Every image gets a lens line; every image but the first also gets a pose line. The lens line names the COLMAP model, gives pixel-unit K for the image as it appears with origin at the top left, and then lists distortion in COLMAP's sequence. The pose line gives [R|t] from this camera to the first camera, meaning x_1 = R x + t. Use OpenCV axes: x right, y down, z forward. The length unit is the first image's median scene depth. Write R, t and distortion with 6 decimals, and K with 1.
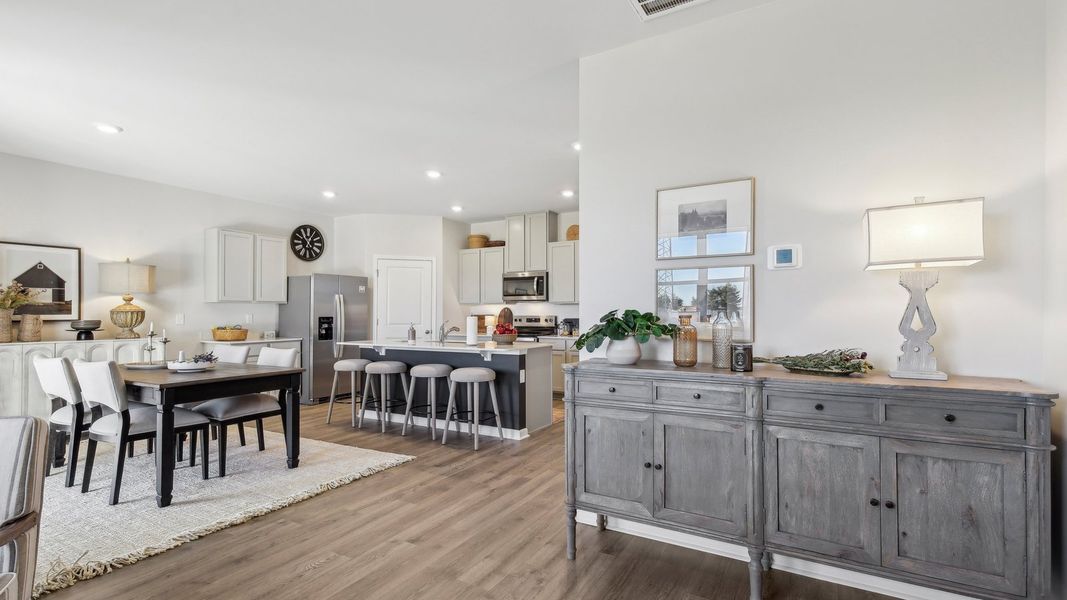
lens RADIAL K [[506.4, 0, 534.8], [0, 506.4, 331.1], [0, 0, 1]] dist [0.001556, -0.000112]
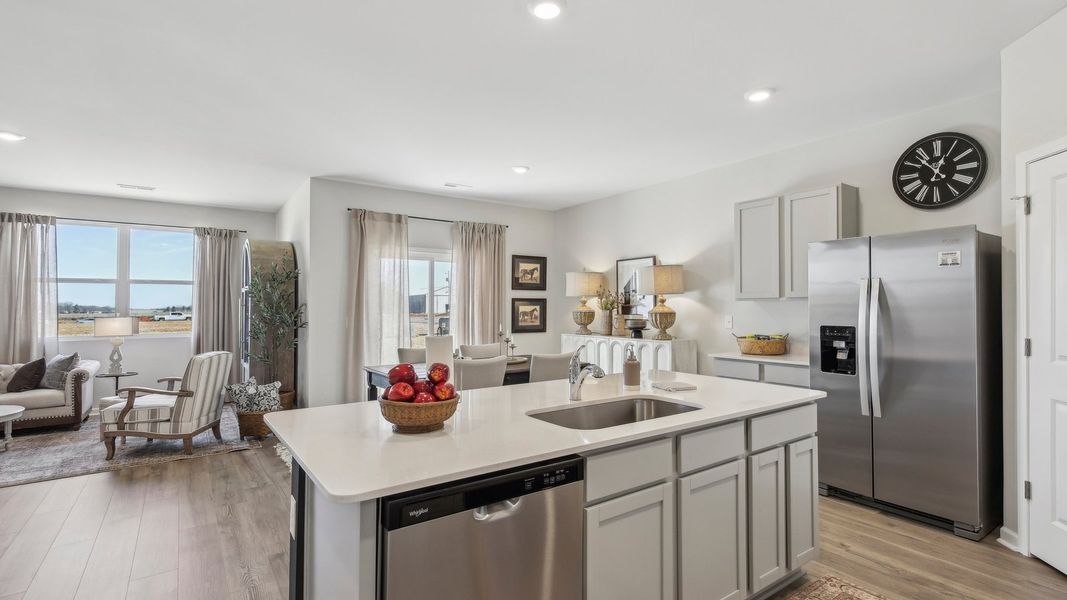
lens RADIAL K [[486.5, 0, 533.5], [0, 486.5, 300.0], [0, 0, 1]] dist [0.000520, 0.000025]
pose [[-0.423465, -0.006532, -0.905889, 0.139394], [-0.019482, 0.999808, 0.001898, -0.045063], [0.905703, 0.018453, -0.423511, 0.865779]]
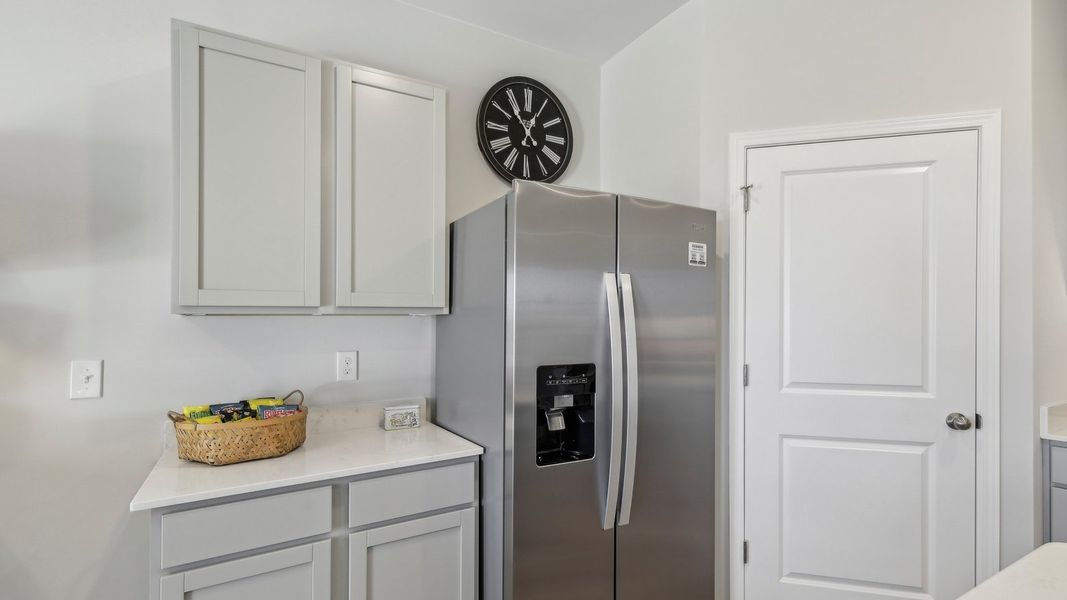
lens RADIAL K [[506.4, 0, 534.8], [0, 506.4, 331.1], [0, 0, 1]] dist [0.001556, -0.000112]
pose [[0.874211, -0.006153, -0.485507, -0.286201], [-0.005015, 0.999752, -0.021699, -0.036056], [0.485520, 0.021404, 0.873964, 0.724920]]
